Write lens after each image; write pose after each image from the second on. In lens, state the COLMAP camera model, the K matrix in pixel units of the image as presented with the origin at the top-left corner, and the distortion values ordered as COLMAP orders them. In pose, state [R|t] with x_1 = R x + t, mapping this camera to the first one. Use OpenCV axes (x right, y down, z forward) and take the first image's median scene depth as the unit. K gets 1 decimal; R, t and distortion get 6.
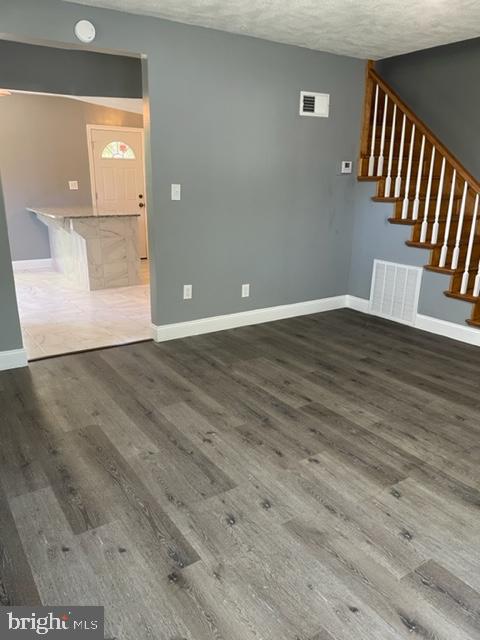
lens RADIAL K [[482.9, 0, 239.4], [0, 482.9, 321.0], [0, 0, 1]] dist [0.098599, -0.137350]
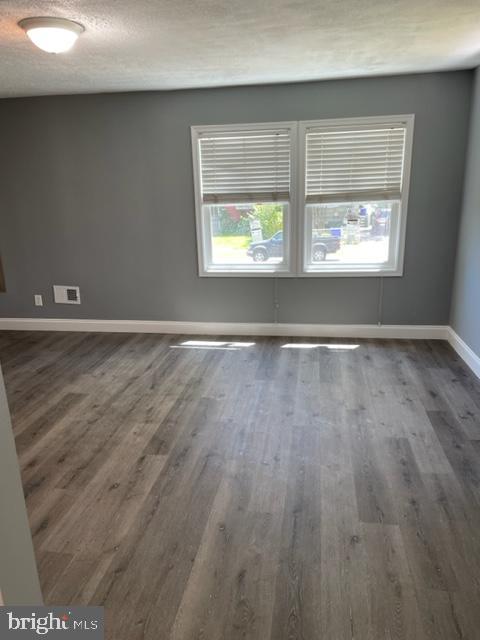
lens RADIAL K [[482.9, 0, 239.4], [0, 482.9, 321.0], [0, 0, 1]] dist [0.098599, -0.137350]
pose [[-0.736631, -0.171225, 0.654261, -0.616937], [0.212134, 0.860095, 0.463936, -0.504410], [-0.642164, 0.480540, -0.597249, 1.439341]]
